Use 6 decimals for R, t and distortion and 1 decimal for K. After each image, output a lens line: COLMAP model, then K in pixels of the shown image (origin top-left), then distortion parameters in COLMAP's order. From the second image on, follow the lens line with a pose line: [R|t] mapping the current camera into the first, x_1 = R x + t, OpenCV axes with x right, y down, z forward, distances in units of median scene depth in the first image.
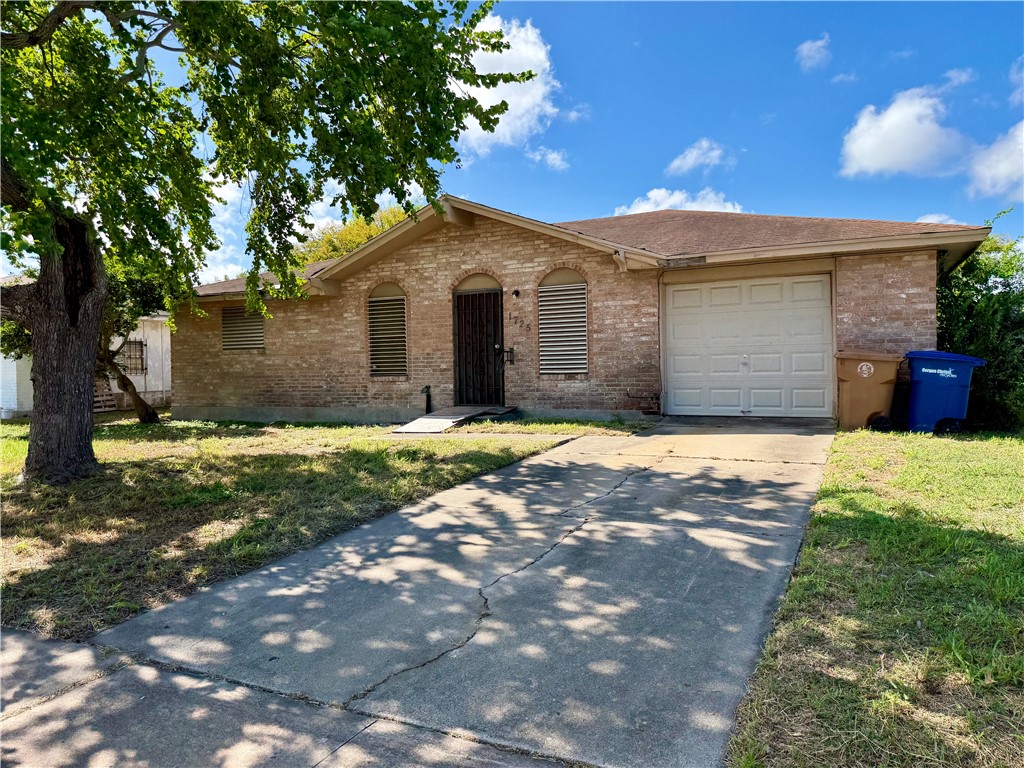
lens RADIAL K [[718.6, 0, 510.3], [0, 718.6, 383.7], [0, 0, 1]] dist [0.119717, -0.178536]
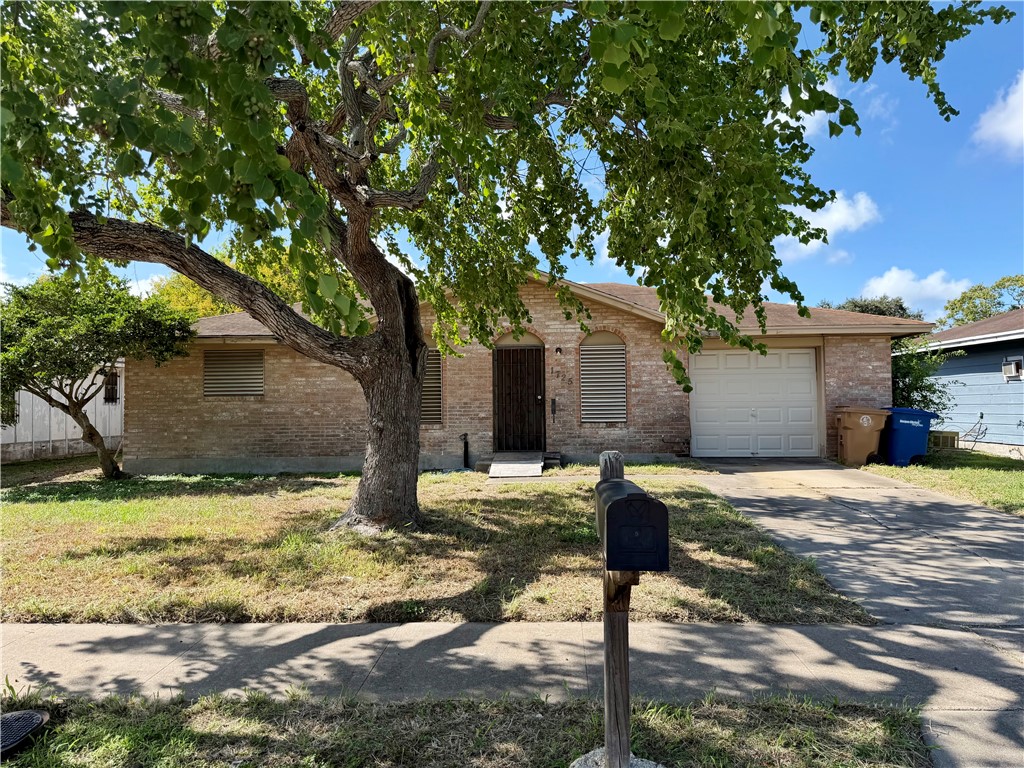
lens RADIAL K [[718.6, 0, 510.3], [0, 718.6, 383.7], [0, 0, 1]] dist [0.119717, -0.178536]
pose [[0.918522, 0.022343, 0.394738, -0.502275], [0.003387, 0.997921, -0.064365, -0.001929], [-0.395356, 0.060458, 0.916536, 0.004598]]
